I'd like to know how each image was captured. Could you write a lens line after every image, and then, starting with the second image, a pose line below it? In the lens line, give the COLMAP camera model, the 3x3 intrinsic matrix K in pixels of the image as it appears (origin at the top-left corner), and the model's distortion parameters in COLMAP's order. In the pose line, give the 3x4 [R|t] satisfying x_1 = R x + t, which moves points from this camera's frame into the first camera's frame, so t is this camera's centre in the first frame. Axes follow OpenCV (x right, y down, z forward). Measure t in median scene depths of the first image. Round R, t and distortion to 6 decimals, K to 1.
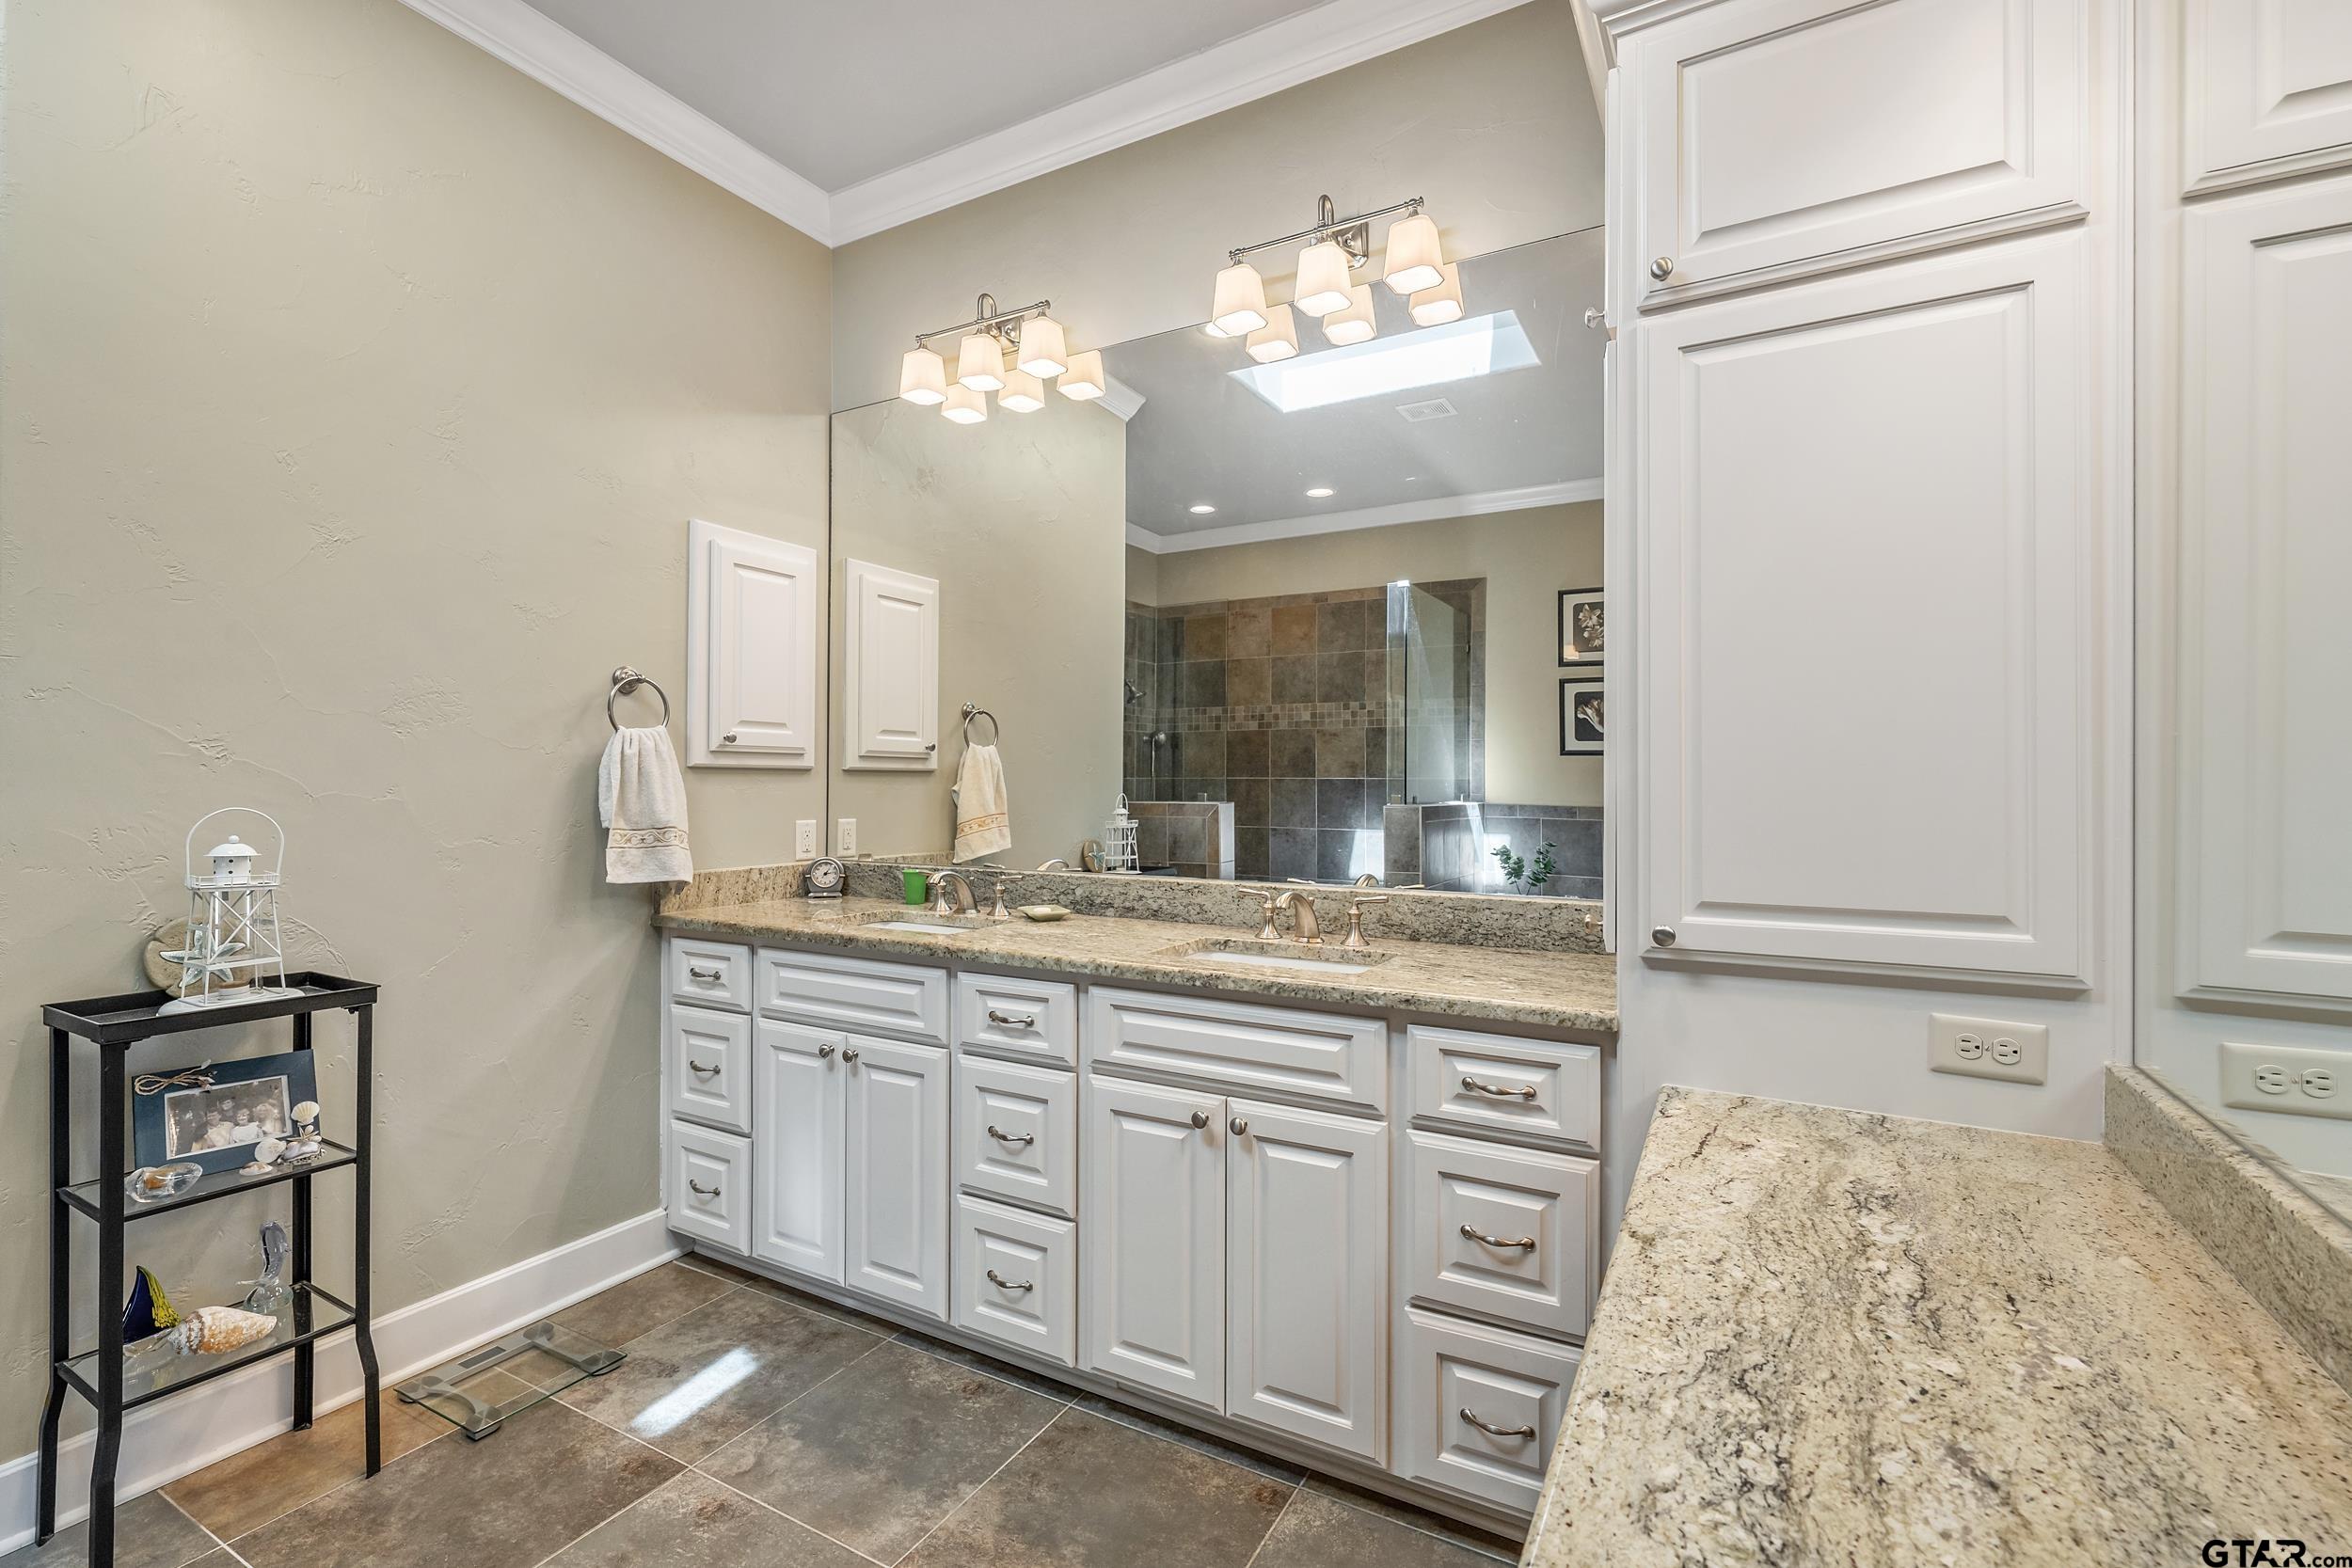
lens RADIAL K [[1029.2, 0, 1181.8], [0, 1029.2, 782.4], [0, 0, 1]] dist [-0.000325, -0.000183]
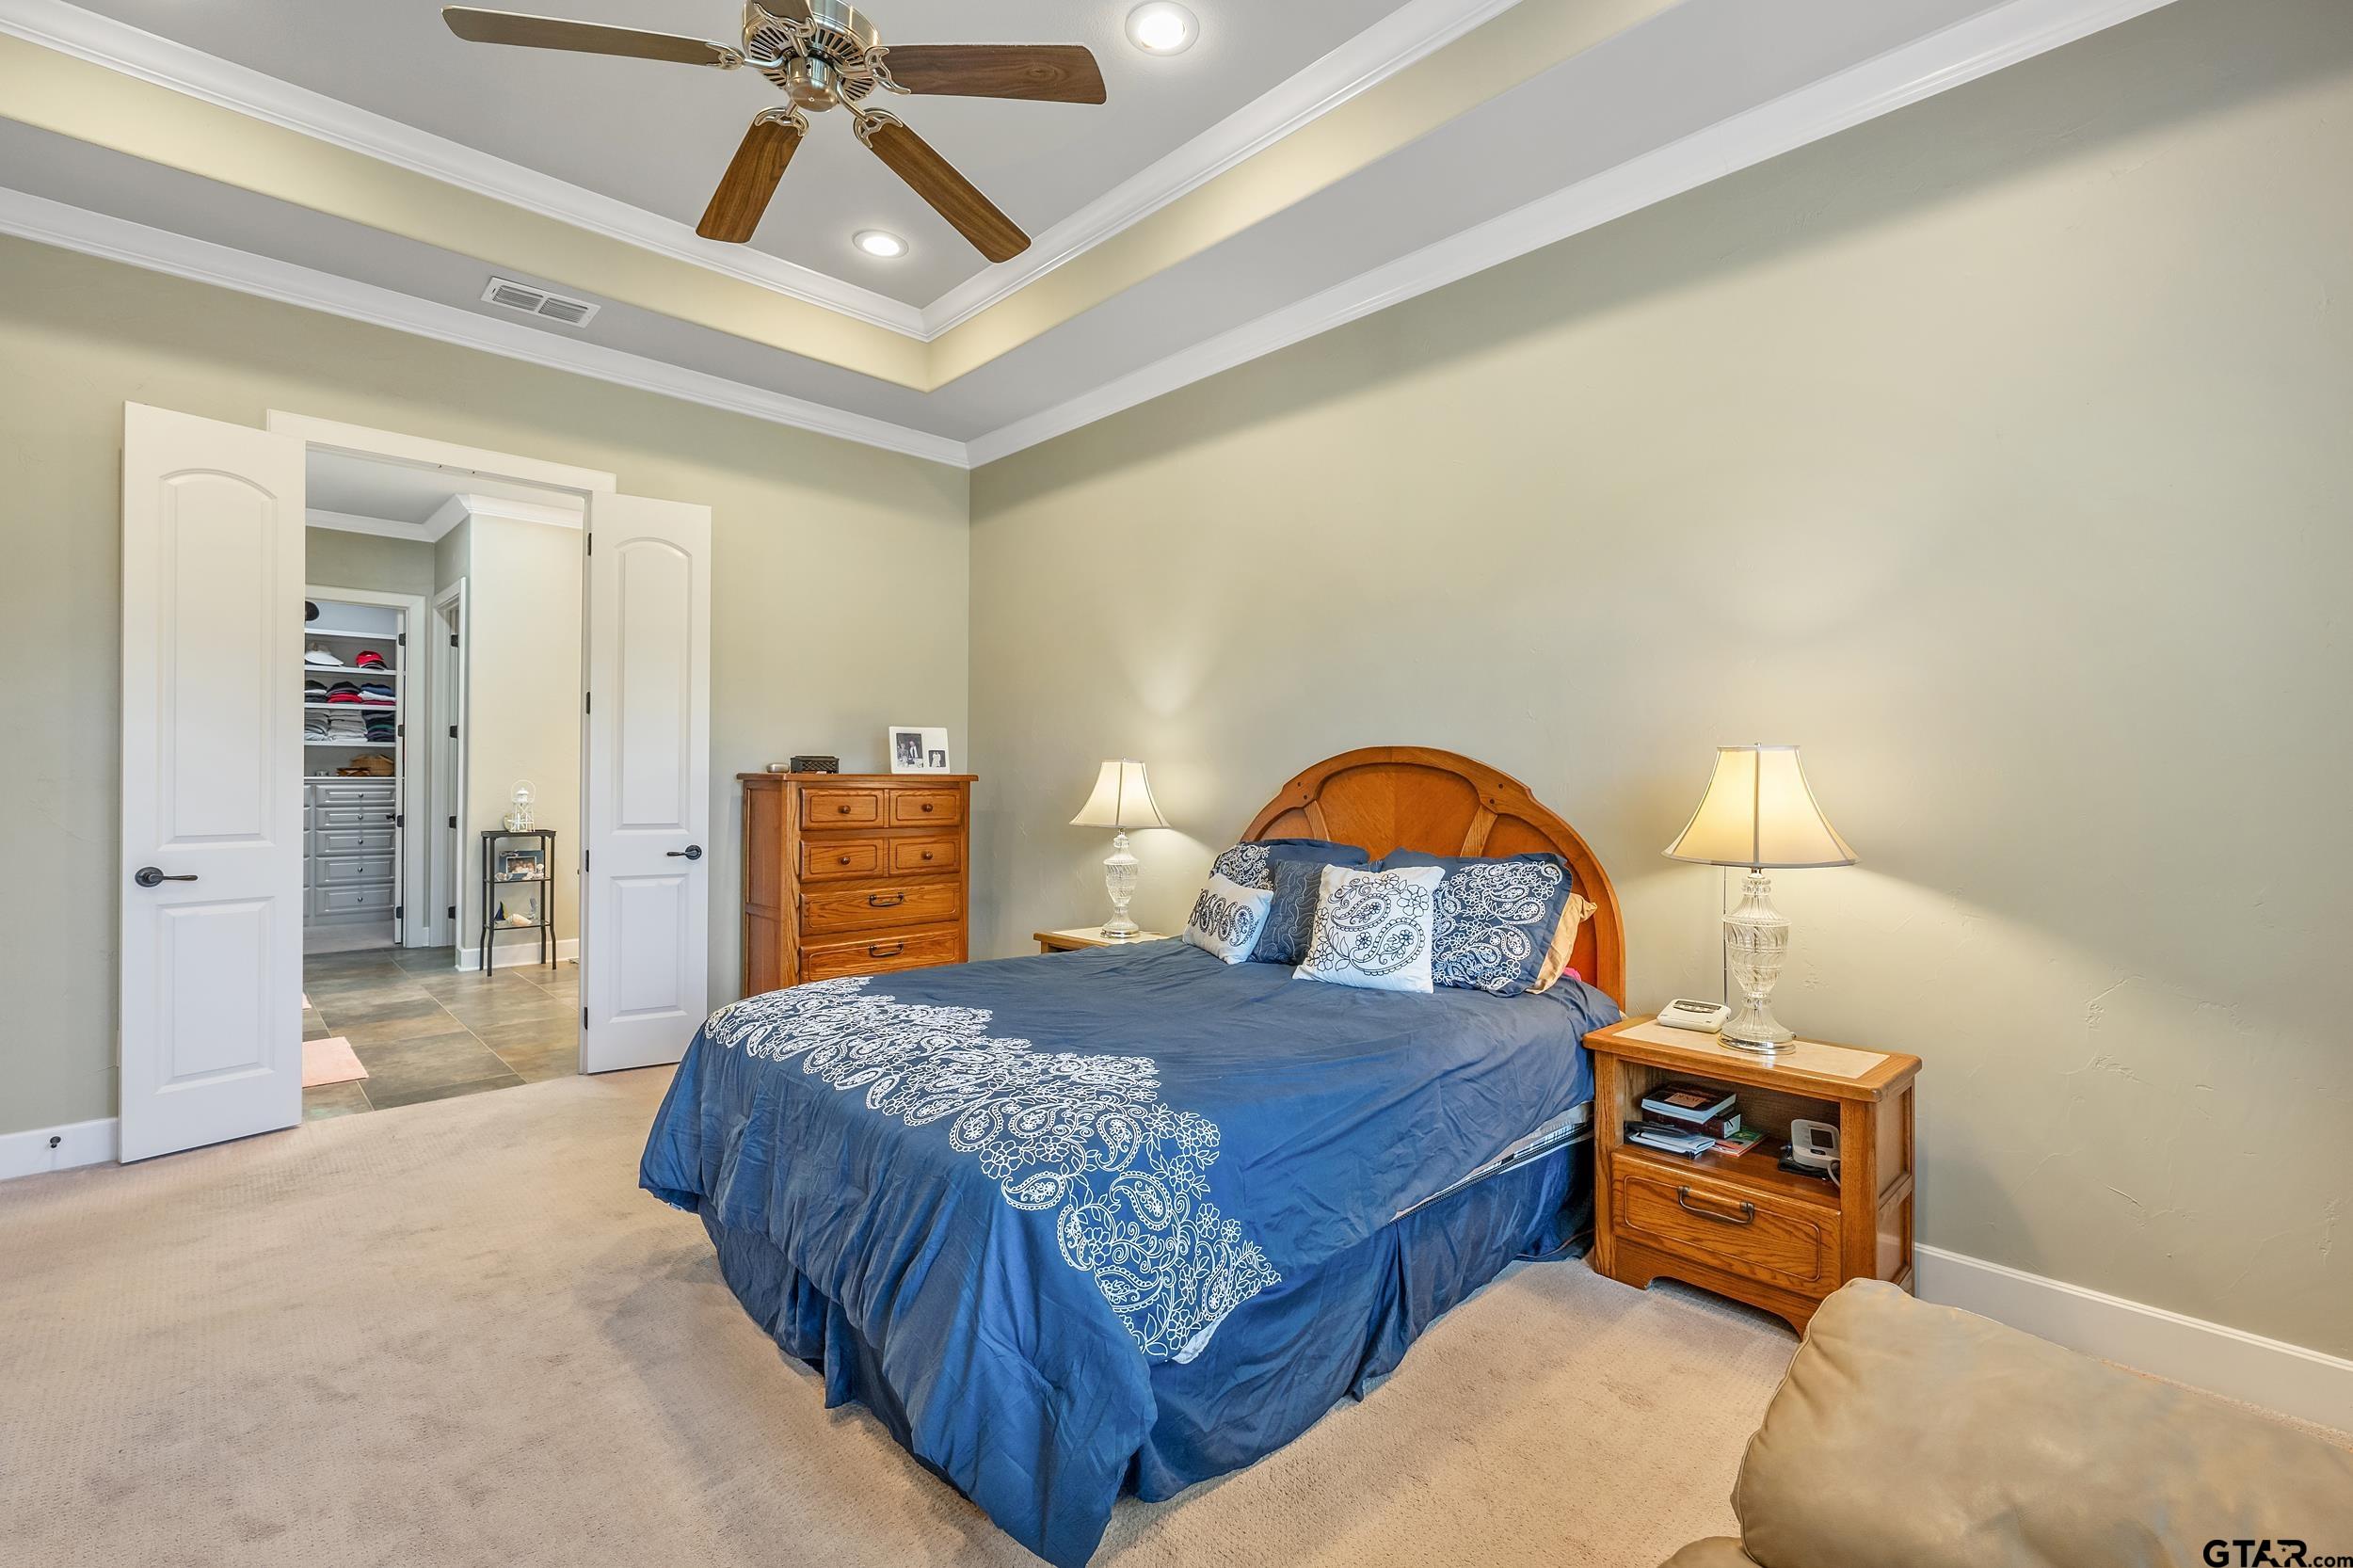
lens RADIAL K [[1029.7, 0, 1182.4], [0, 1029.7, 769.5], [0, 0, 1]] dist [-0.000325, -0.000183]
pose [[0.955932, -0.002387, -0.293578, 1.789689], [0.001540, 0.999994, -0.003116, 0.002686], [0.293583, 0.002526, 0.955930, -1.349240]]
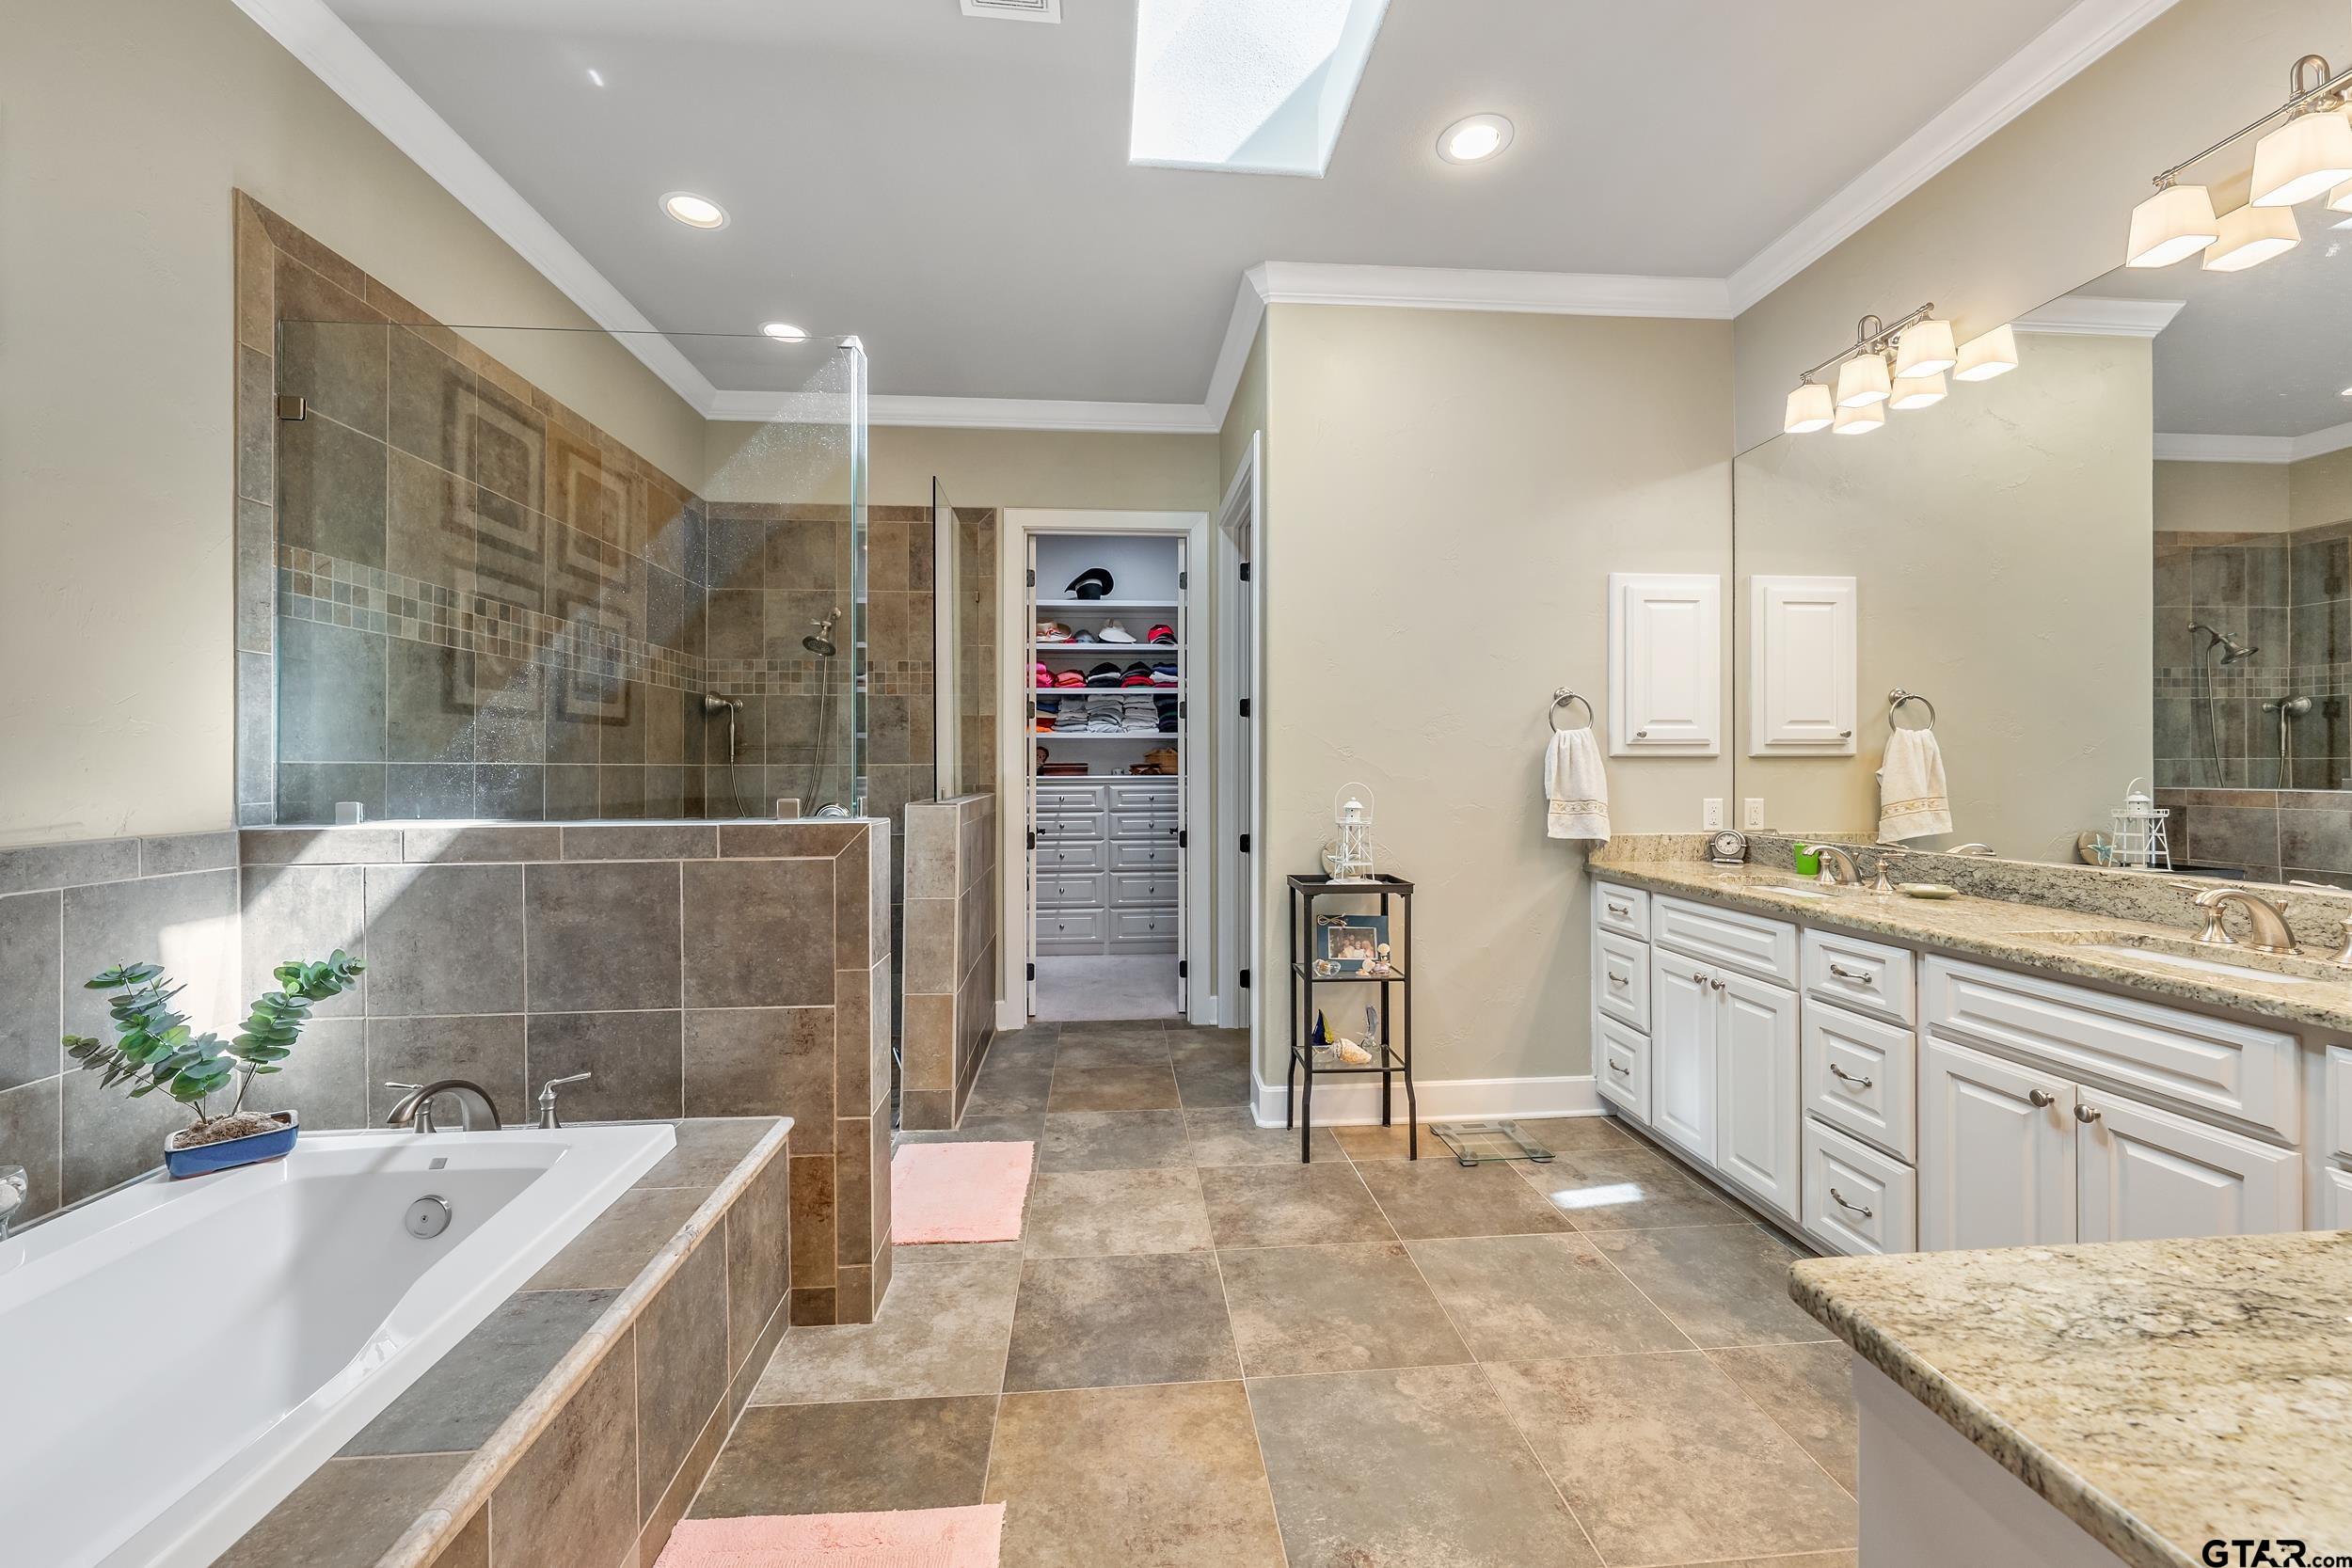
lens RADIAL K [[940.4, 0, 1170.4], [0, 940.4, 760.7], [0, 0, 1]] dist [0.002305, 0.000053]
pose [[0.549709, -0.011806, -0.835273, 0.270174], [0.006129, 0.999930, -0.010100, -0.000794], [0.835334, 0.000433, 0.549743, -0.188361]]
